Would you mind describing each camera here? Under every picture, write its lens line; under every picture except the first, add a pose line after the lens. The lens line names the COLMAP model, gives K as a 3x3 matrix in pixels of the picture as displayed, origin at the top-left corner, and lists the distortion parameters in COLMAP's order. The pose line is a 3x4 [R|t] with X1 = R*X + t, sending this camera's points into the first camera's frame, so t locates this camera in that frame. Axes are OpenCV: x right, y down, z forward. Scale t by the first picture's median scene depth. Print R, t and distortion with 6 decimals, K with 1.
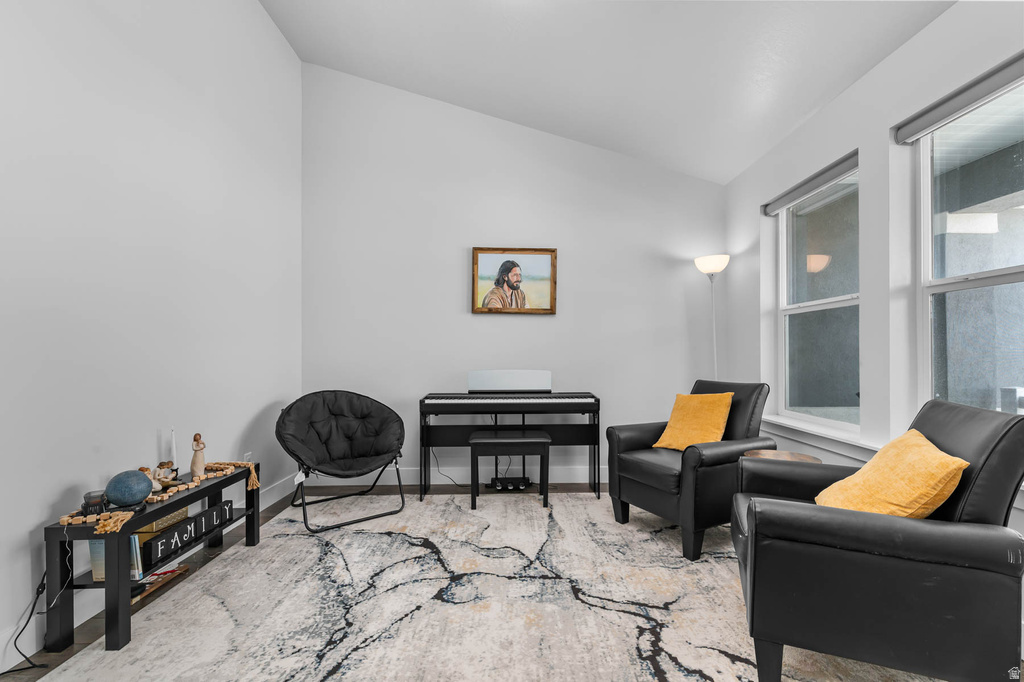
lens RADIAL K [[424.4, 0, 513.0], [0, 424.4, 353.3], [0, 0, 1]] dist [-0.000035, -0.000036]
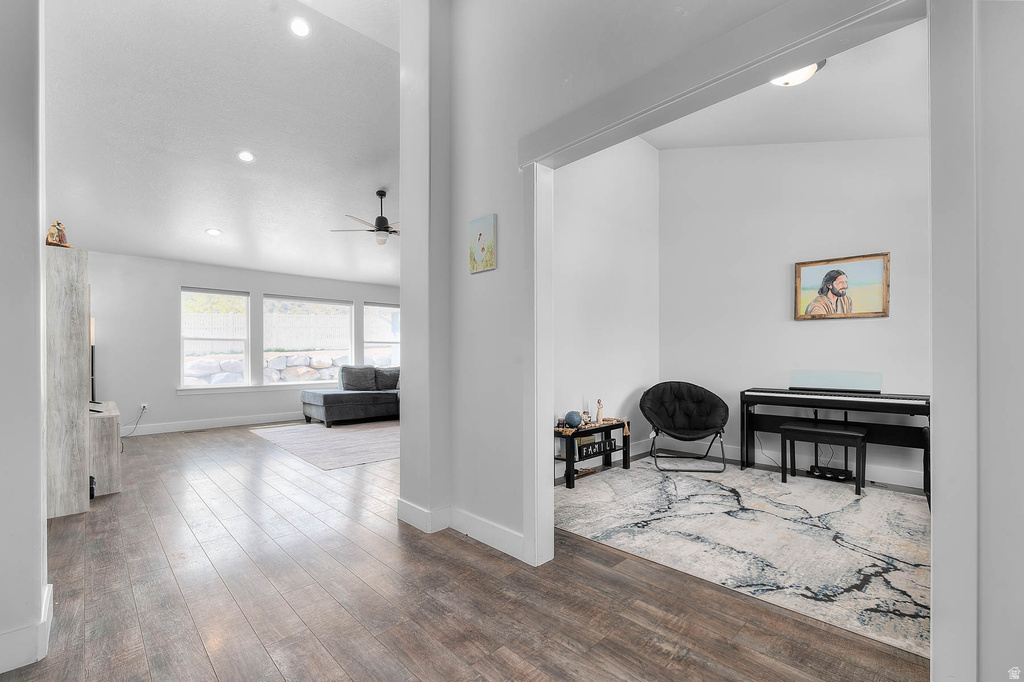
lens RADIAL K [[446.0, 0, 511.1], [0, 446.0, 355.2], [0, 0, 1]] dist [-0.001370, -0.000121]
pose [[0.671291, -0.000755, -0.741194, 0.386438], [0.001679, 0.999998, 0.000502, -0.002958], [0.741192, -0.001582, 0.671291, -0.519402]]
